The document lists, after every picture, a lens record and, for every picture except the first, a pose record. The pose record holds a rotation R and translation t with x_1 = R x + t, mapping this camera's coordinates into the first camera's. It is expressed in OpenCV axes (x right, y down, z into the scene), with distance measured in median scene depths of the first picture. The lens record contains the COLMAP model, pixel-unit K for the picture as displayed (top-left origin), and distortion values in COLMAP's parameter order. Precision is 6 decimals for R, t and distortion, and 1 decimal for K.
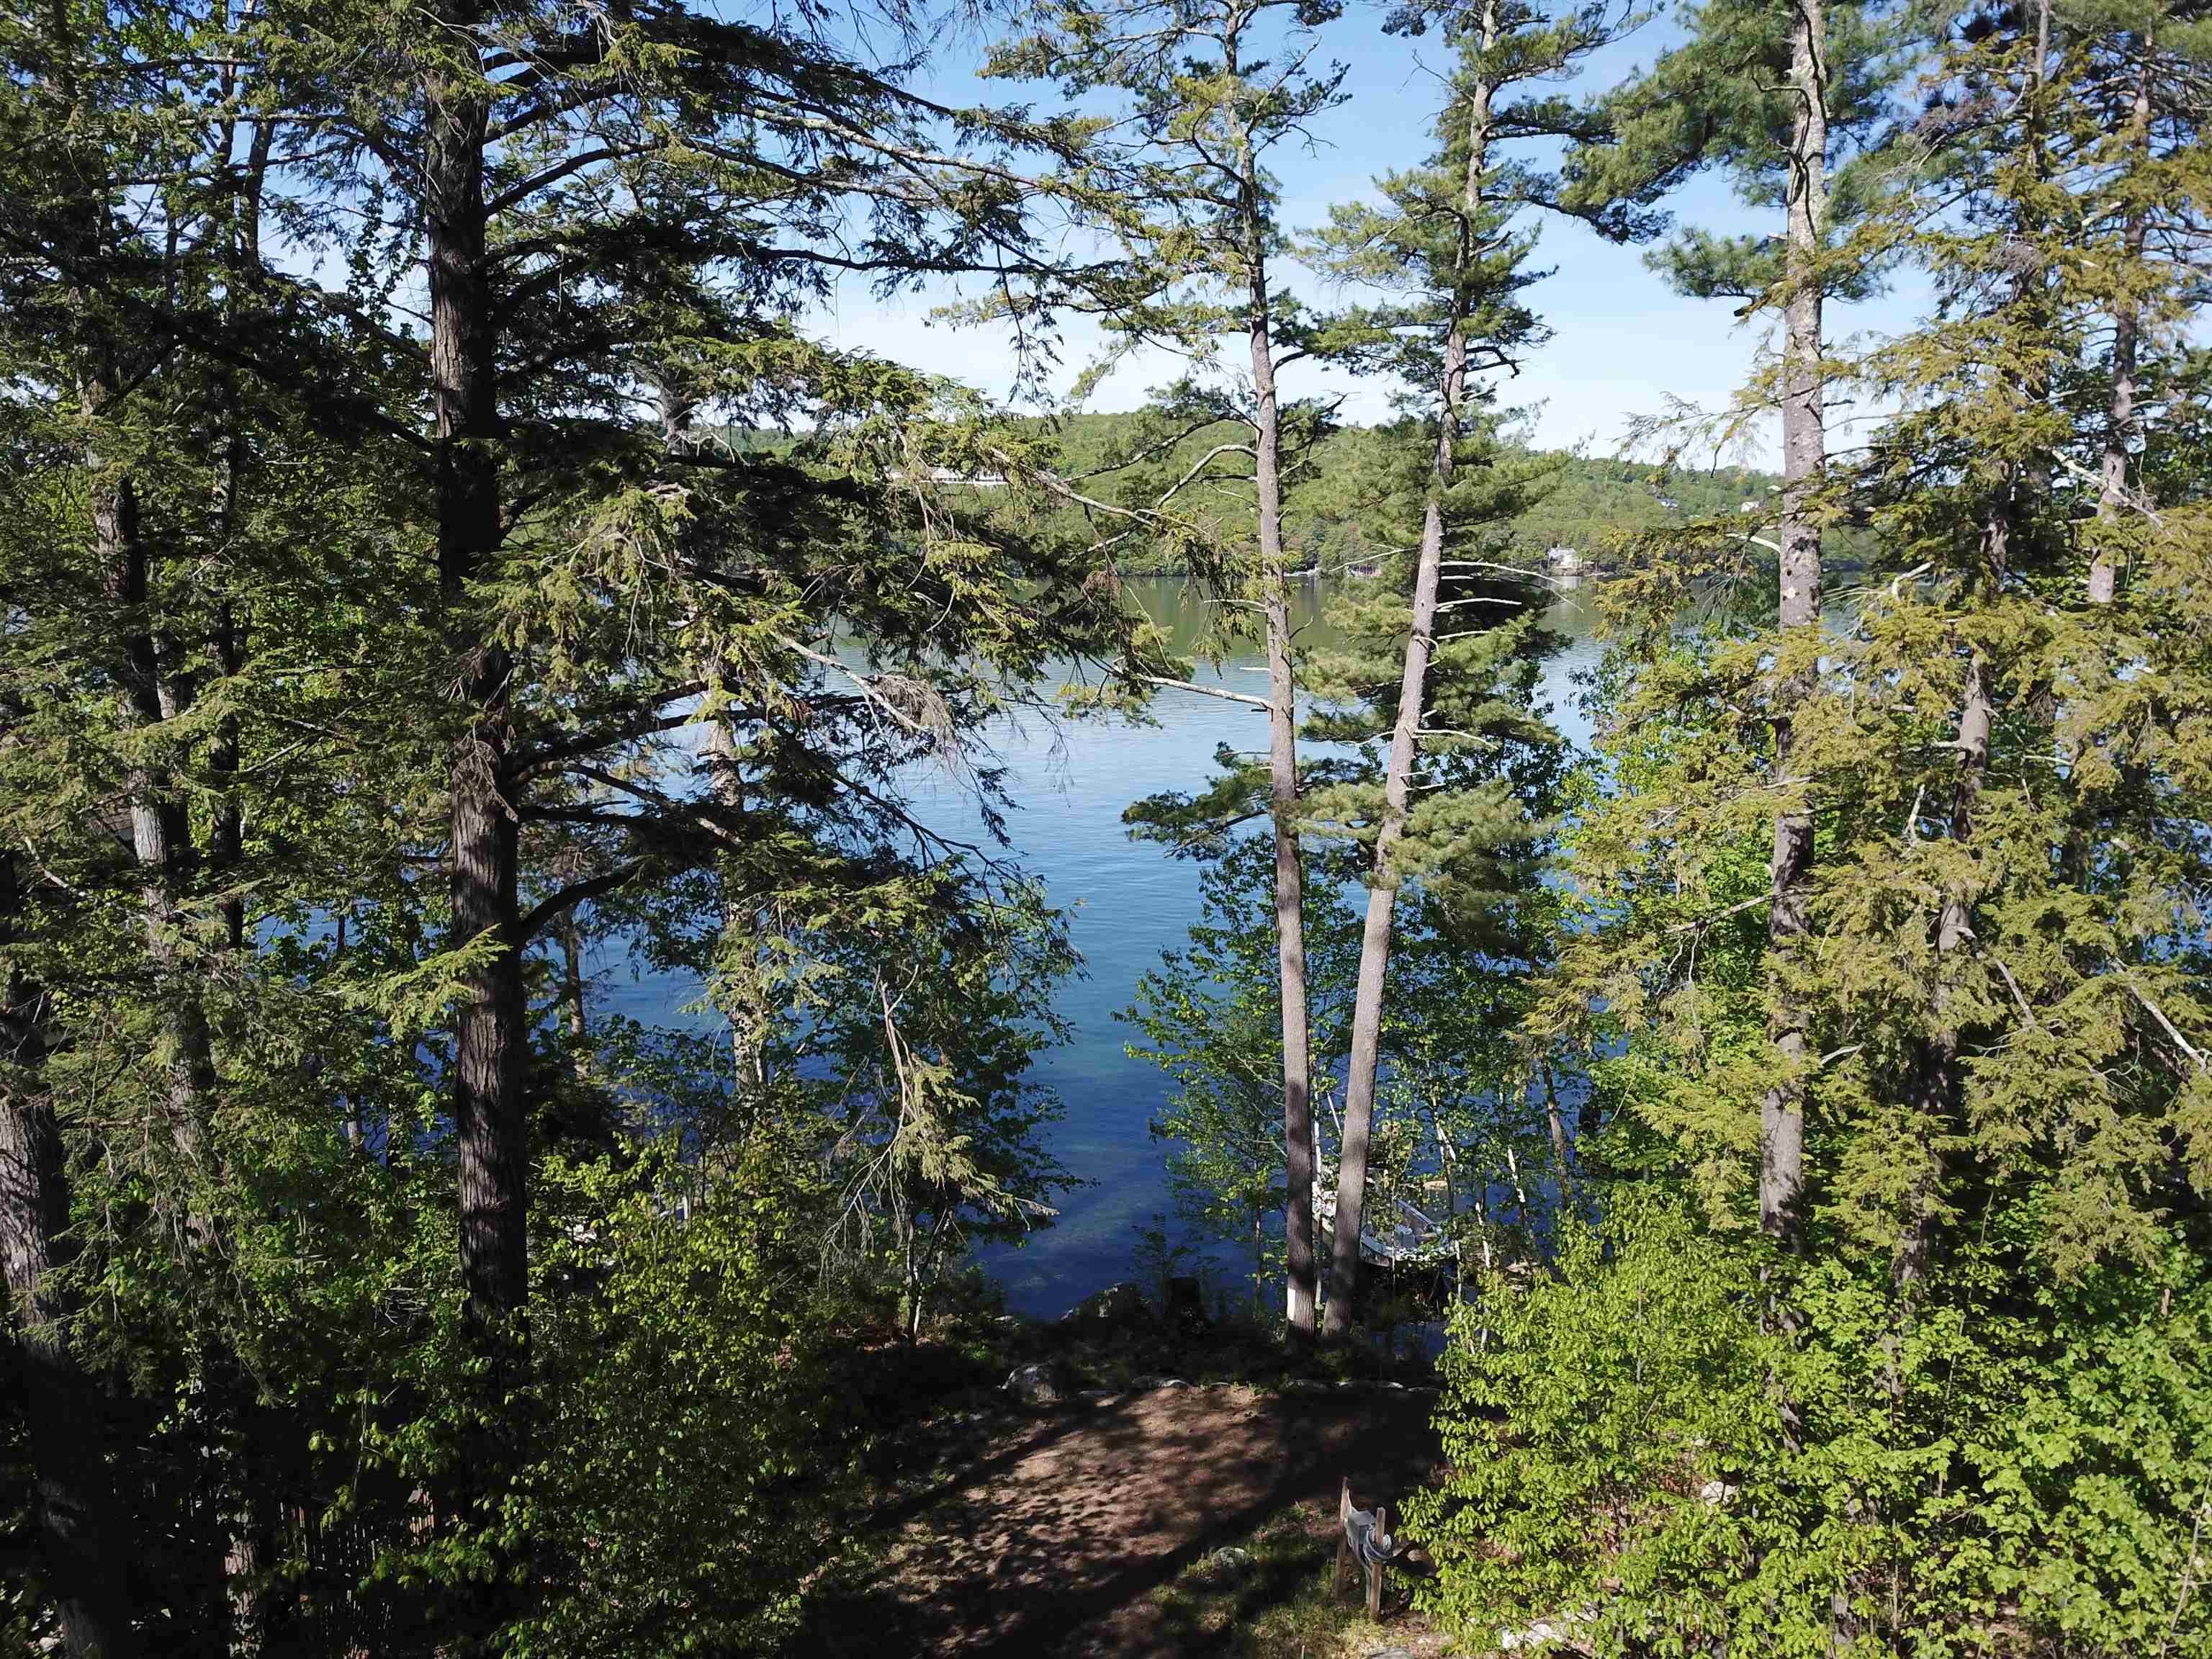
lens RADIAL K [[1675.1, 0, 1093.9], [0, 1675.1, 834.0], [0, 0, 1]] dist [0.018632, -0.014313]
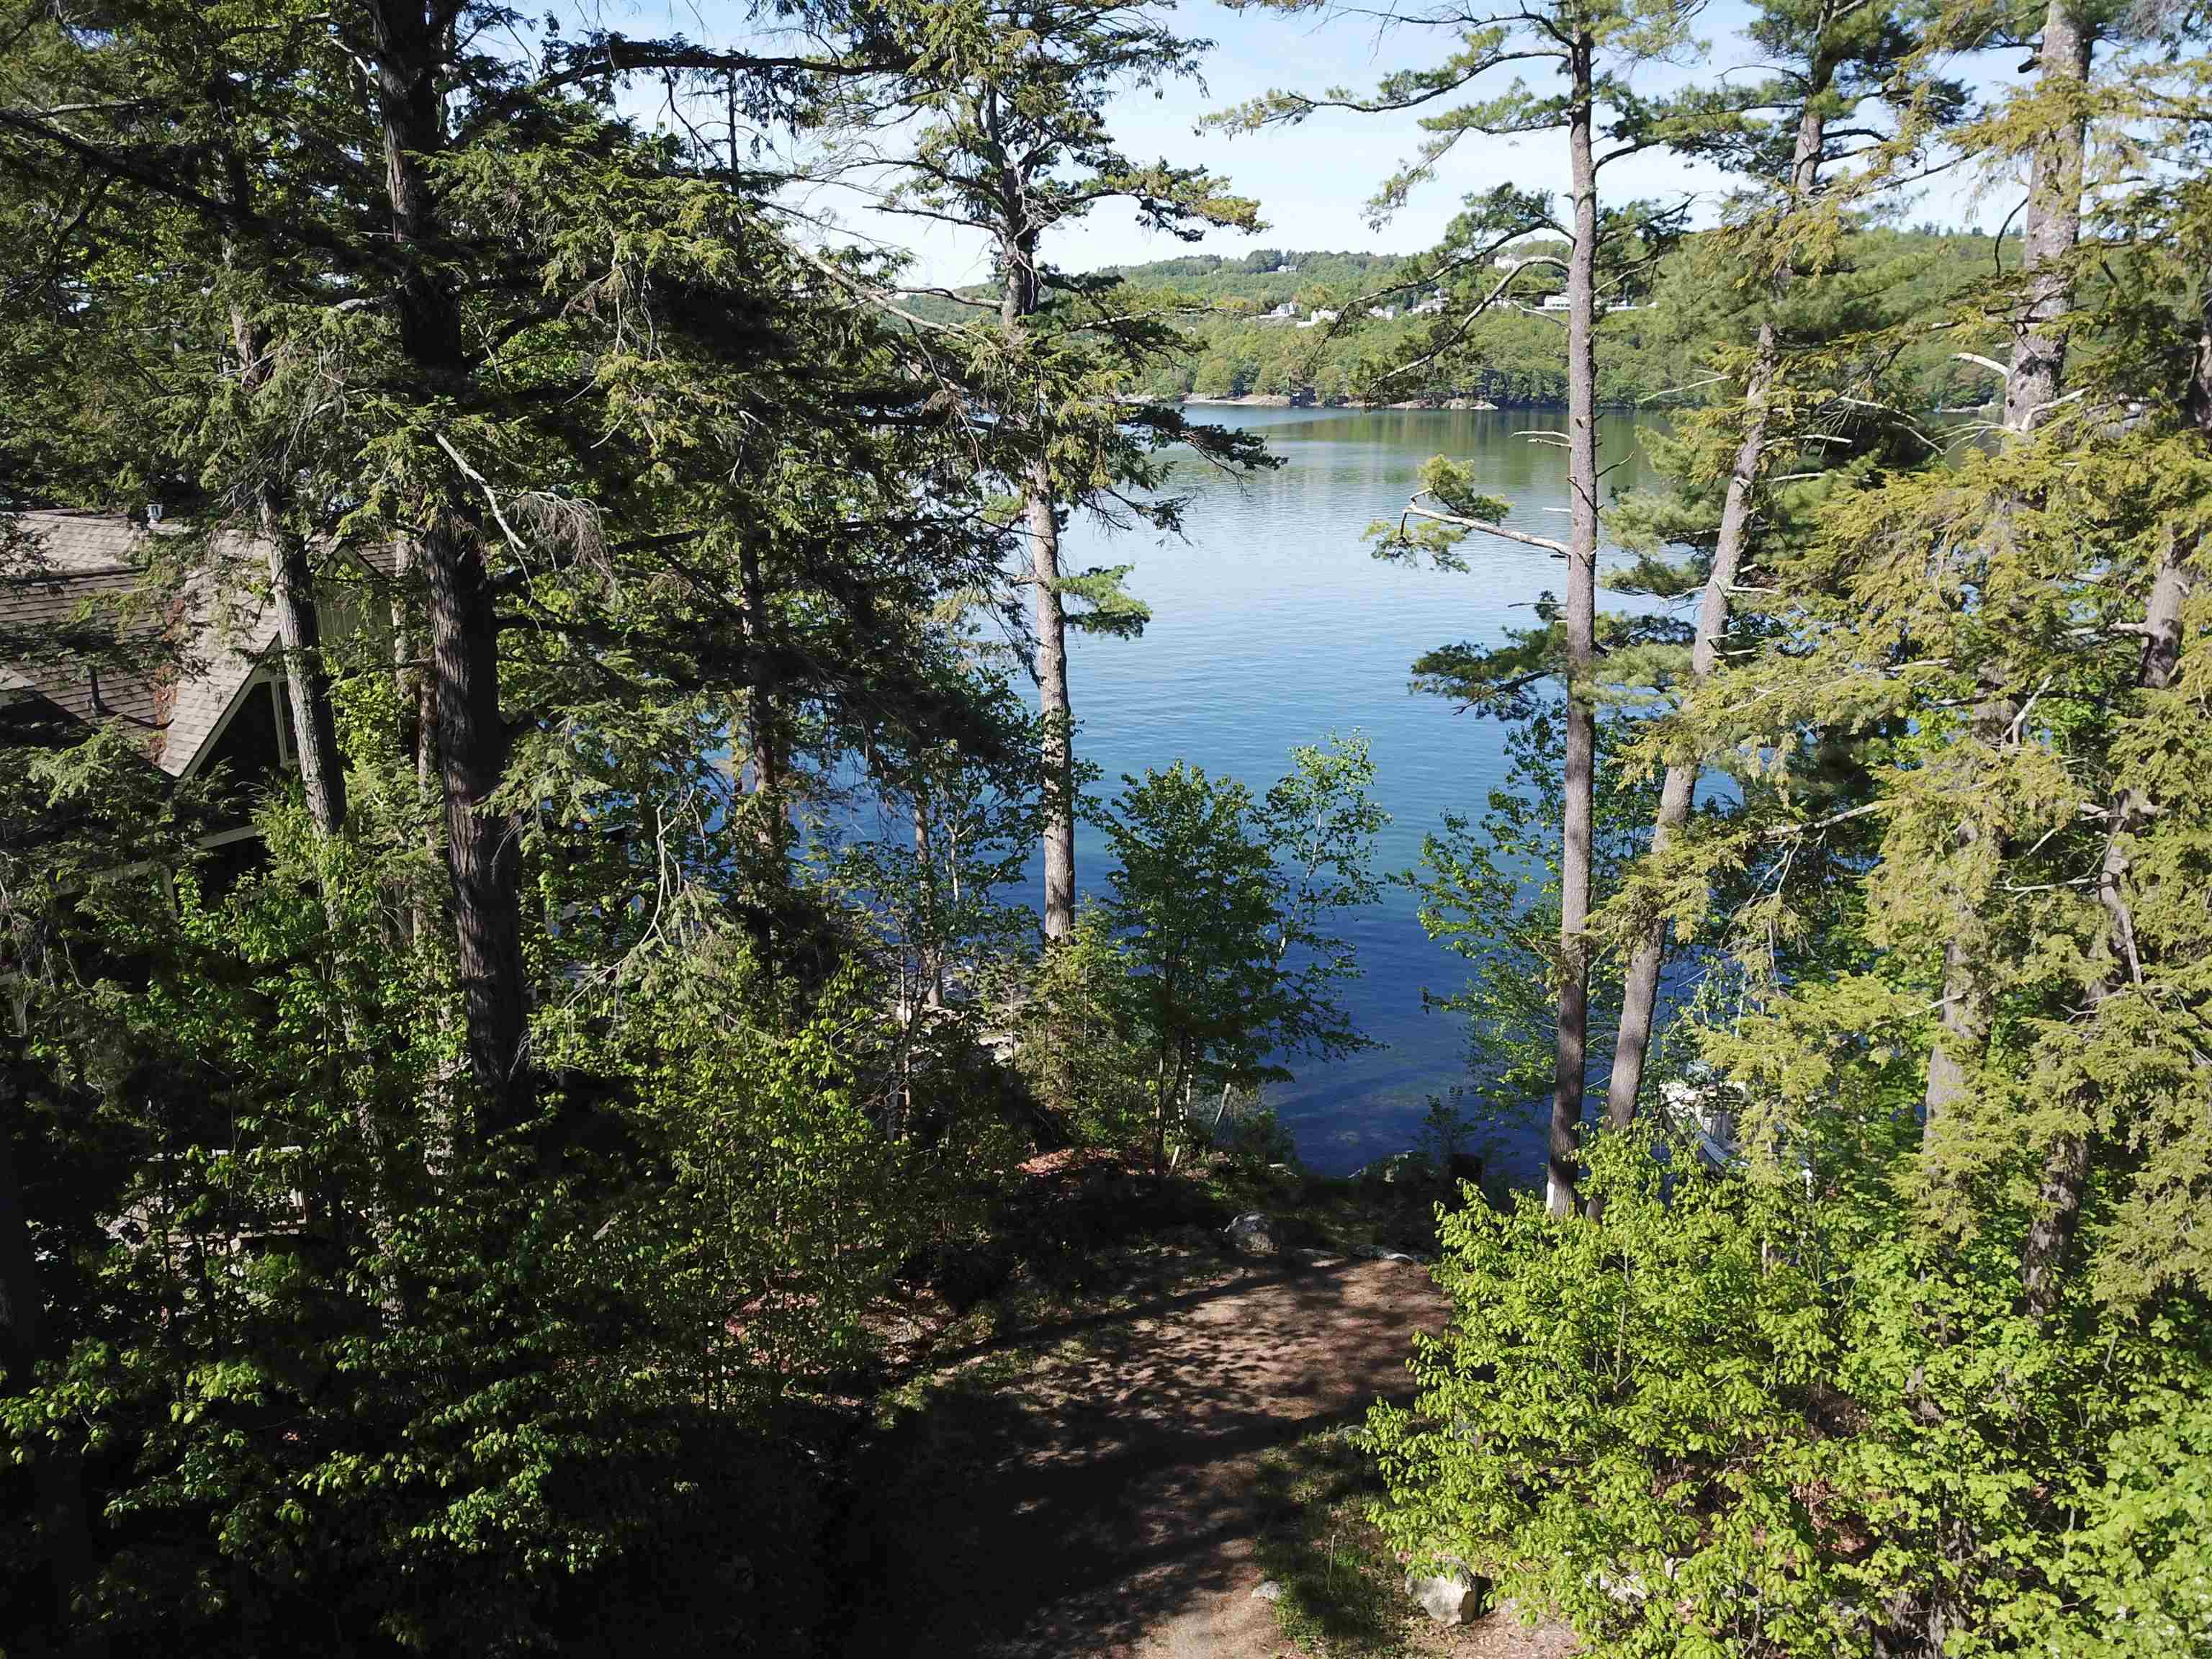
lens RADIAL K [[1675.1, 0, 1091.4], [0, 1675.1, 832.0], [0, 0, 1]] dist [0.018632, -0.014313]
pose [[0.939247, 0.091681, -0.330772, 0.186444], [-0.060126, 0.992714, 0.104422, -0.006501], [0.337935, -0.078190, 0.937916, 0.054541]]
